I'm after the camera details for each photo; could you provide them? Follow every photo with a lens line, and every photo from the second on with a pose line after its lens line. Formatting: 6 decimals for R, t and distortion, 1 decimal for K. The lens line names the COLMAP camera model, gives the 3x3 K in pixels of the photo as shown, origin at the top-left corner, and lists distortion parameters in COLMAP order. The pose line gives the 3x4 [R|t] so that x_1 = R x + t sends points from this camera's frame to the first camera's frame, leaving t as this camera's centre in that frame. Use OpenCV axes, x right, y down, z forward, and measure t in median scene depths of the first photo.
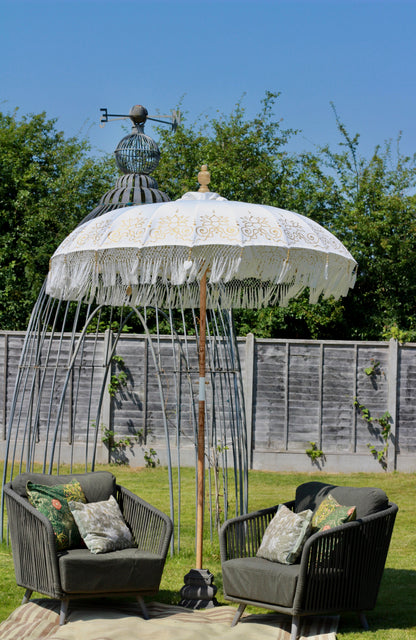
lens RADIAL K [[1668.0, 0, 208.0], [0, 1668.0, 320.0], [0, 0, 1]] dist [-0.090162, -0.147634]
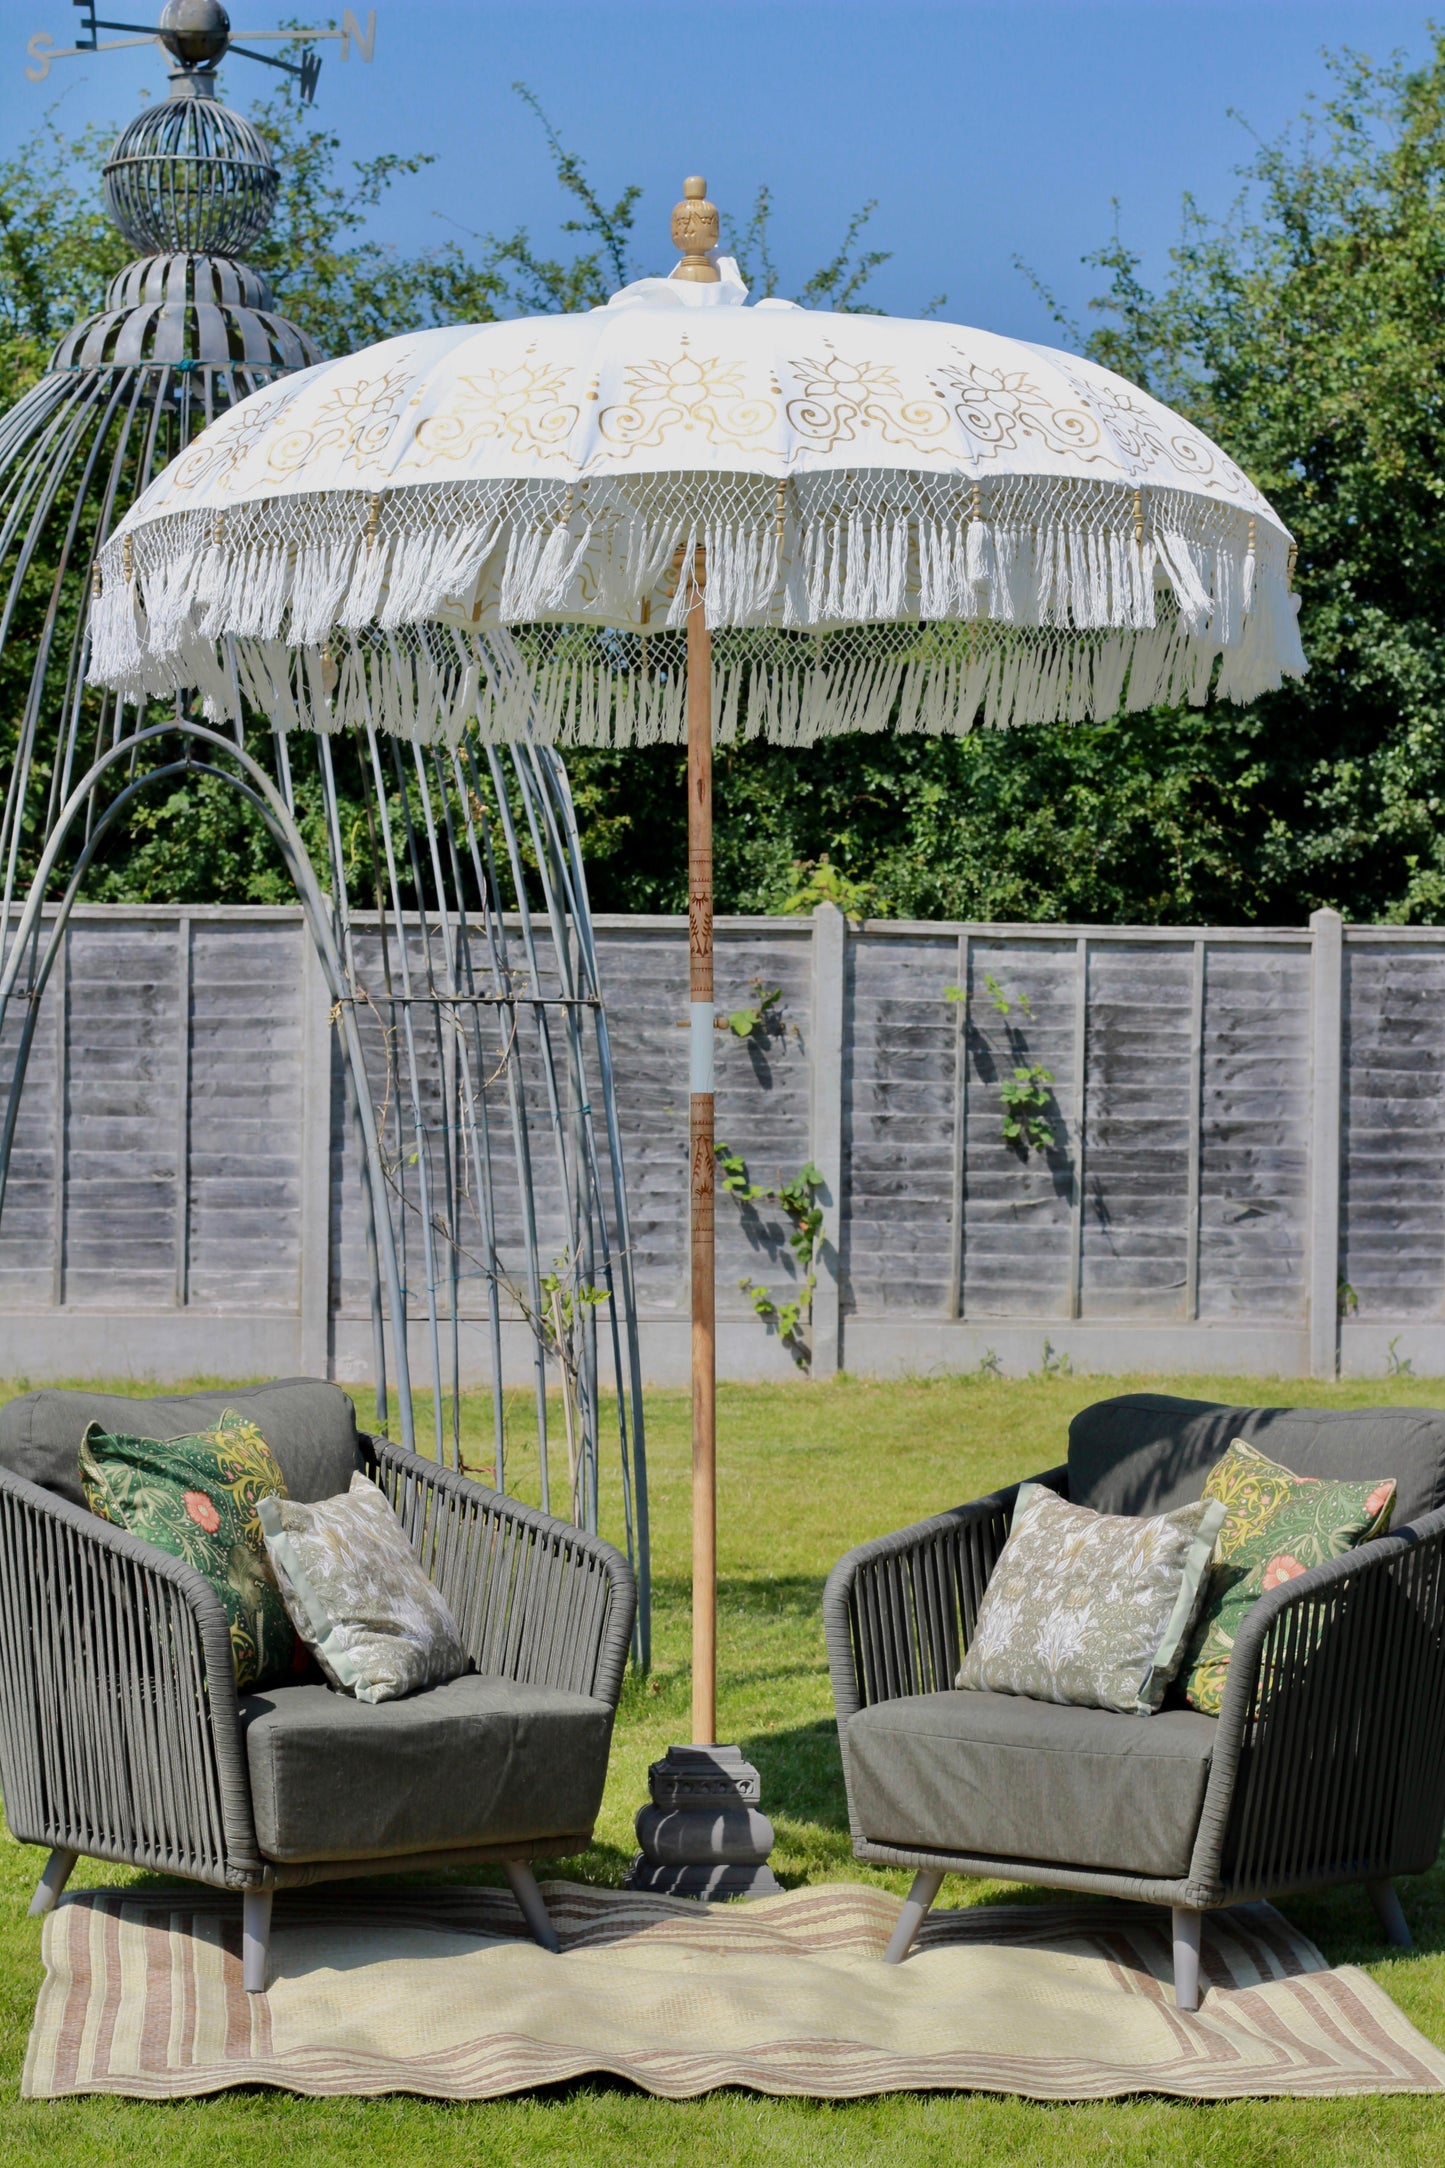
lens RADIAL K [[5422.7, 0, 722.5], [0, 5422.7, 1084.0], [0, 0, 1]] dist [-0.034879, -0.185518]
pose [[0.976413, -0.016084, 0.215313, -0.183712], [0.009367, 0.999438, 0.032180, 0.020112], [-0.215709, -0.029405, 0.976015, 0.182427]]
